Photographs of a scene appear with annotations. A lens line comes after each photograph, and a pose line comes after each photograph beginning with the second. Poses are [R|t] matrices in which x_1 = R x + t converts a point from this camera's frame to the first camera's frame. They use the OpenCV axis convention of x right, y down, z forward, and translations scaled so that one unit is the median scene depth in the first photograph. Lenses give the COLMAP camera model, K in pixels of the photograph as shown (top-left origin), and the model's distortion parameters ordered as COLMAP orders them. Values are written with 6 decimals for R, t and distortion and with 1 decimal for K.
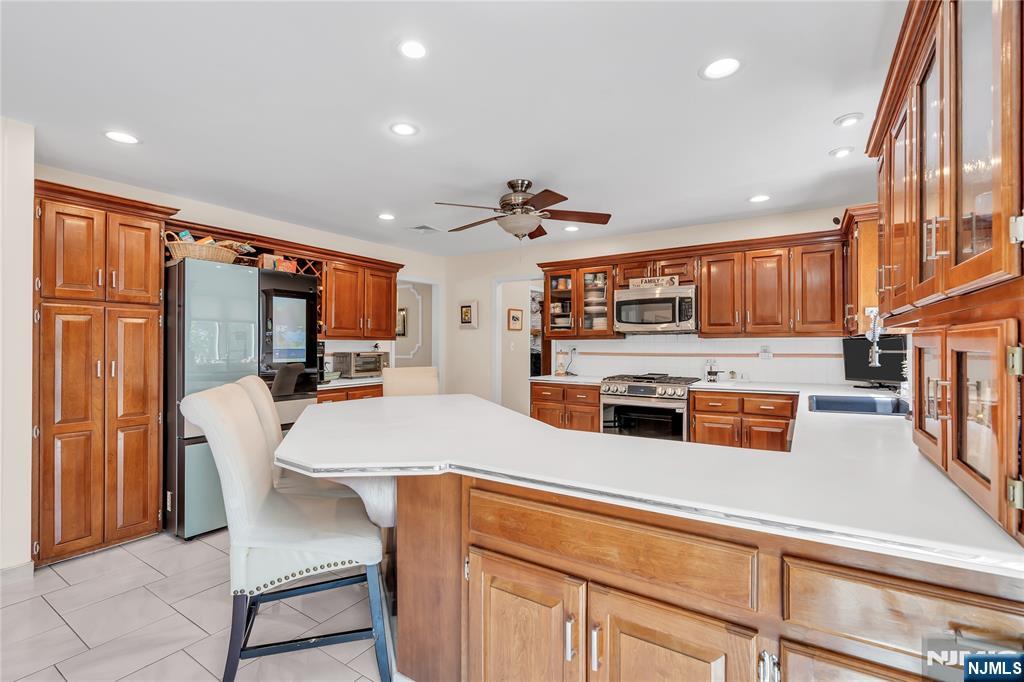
lens RADIAL K [[460.5, 0, 514.0], [0, 460.5, 347.1], [0, 0, 1]] dist [-0.001175, 0.000241]
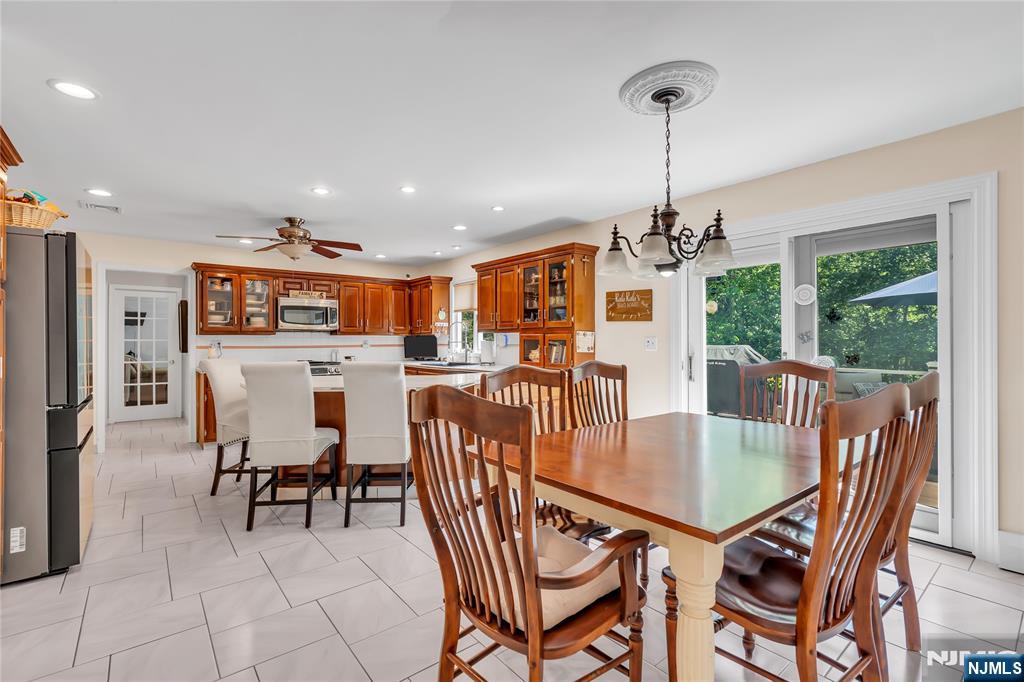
lens RADIAL K [[460.5, 0, 512.5], [0, 460.5, 339.3], [0, 0, 1]] dist [-0.001175, 0.000241]
pose [[0.318723, 0.001477, 0.947847, -0.822940], [0.003621, 0.999990, -0.002776, 0.000450], [-0.947841, 0.004316, 0.318714, -0.029867]]
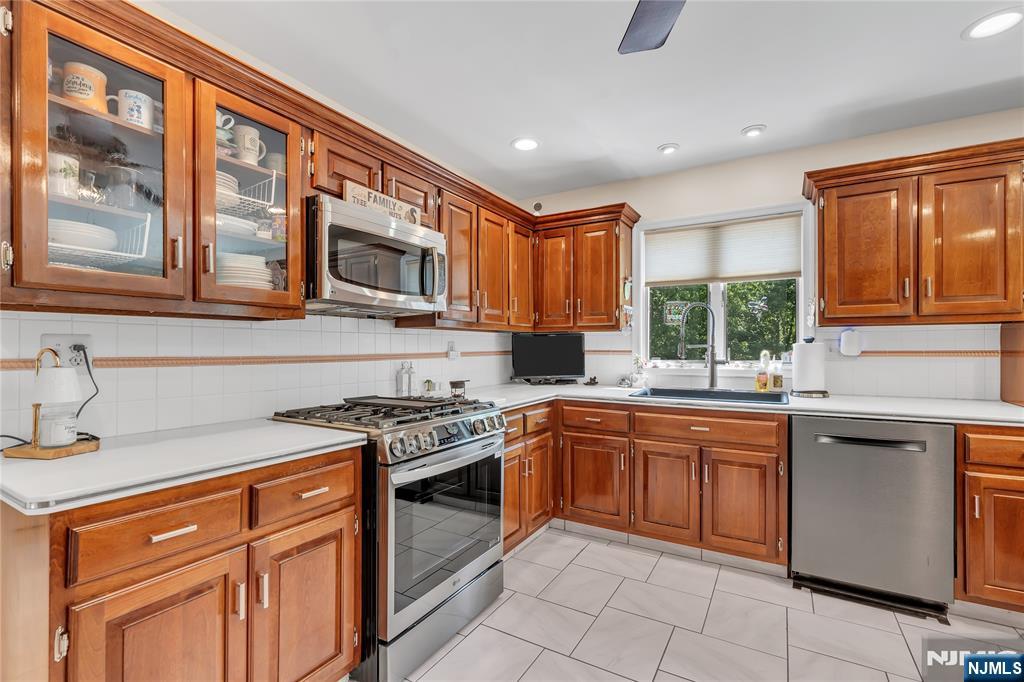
lens RADIAL K [[460.5, 0, 513.6], [0, 460.5, 345.6], [0, 0, 1]] dist [-0.001175, 0.000241]
pose [[-0.037456, 0.001384, 0.999297, -0.182147], [-0.000228, 0.999999, -0.001393, 0.005194], [-0.999298, -0.000280, -0.037455, 0.887462]]
